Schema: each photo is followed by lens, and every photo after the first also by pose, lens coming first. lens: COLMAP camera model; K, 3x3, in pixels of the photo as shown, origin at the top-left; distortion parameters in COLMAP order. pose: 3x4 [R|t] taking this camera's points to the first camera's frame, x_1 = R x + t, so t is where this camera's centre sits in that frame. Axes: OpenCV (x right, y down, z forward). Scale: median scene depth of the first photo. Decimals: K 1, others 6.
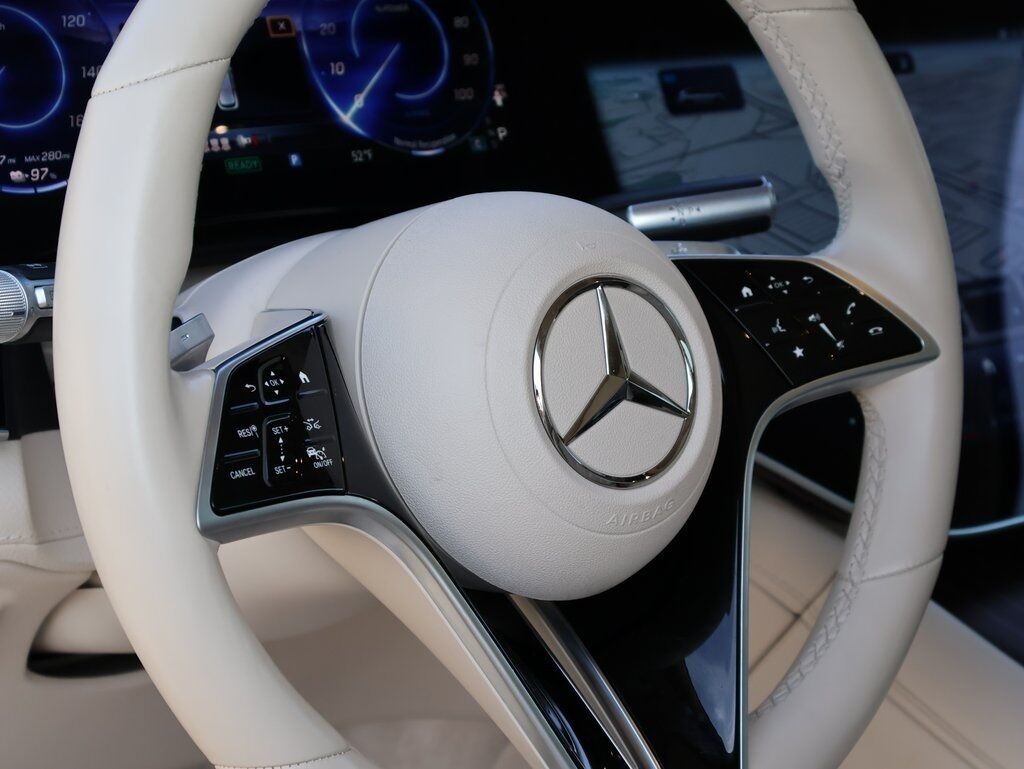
lens RADIAL K [[2107.6, 0, 512.0], [0, 2107.6, 384.5], [0, 0, 1]] dist [-0.039553, -0.044801]
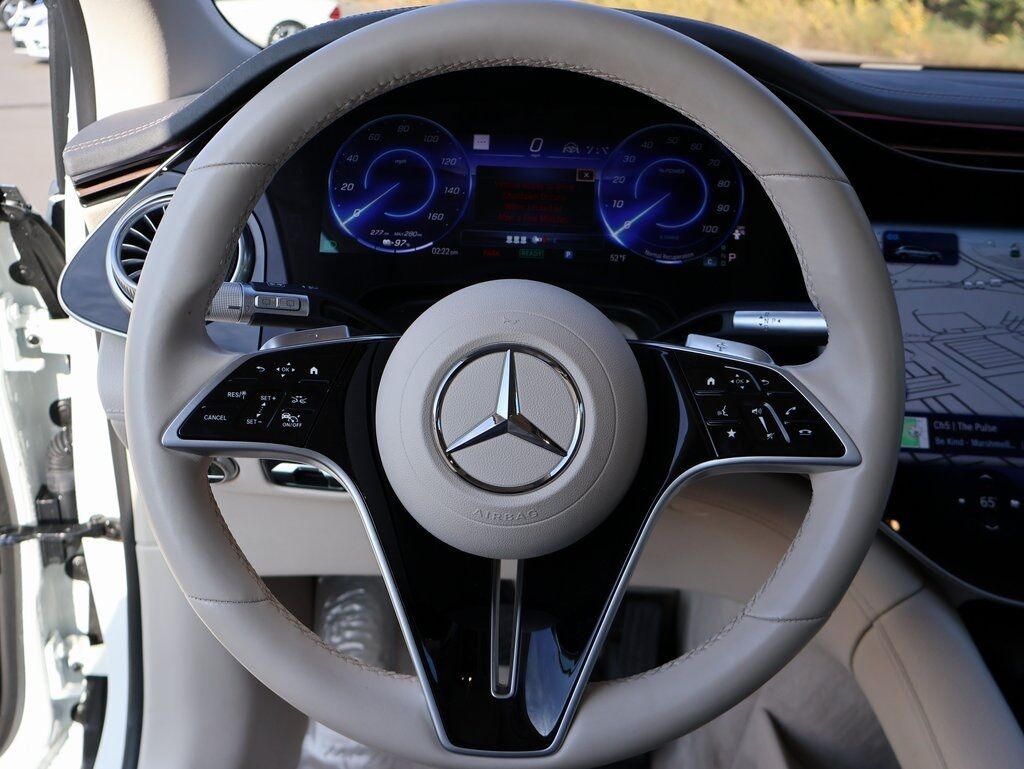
lens RADIAL K [[938.9, 0, 512.0], [0, 938.9, 384.5], [0, 0, 1]] dist [-0.061064, 0.006502]
pose [[0.743755, 0.198492, -0.638302, 0.347313], [-0.184329, 0.978773, 0.089586, -0.062756], [0.642535, 0.051028, 0.764556, 0.398690]]
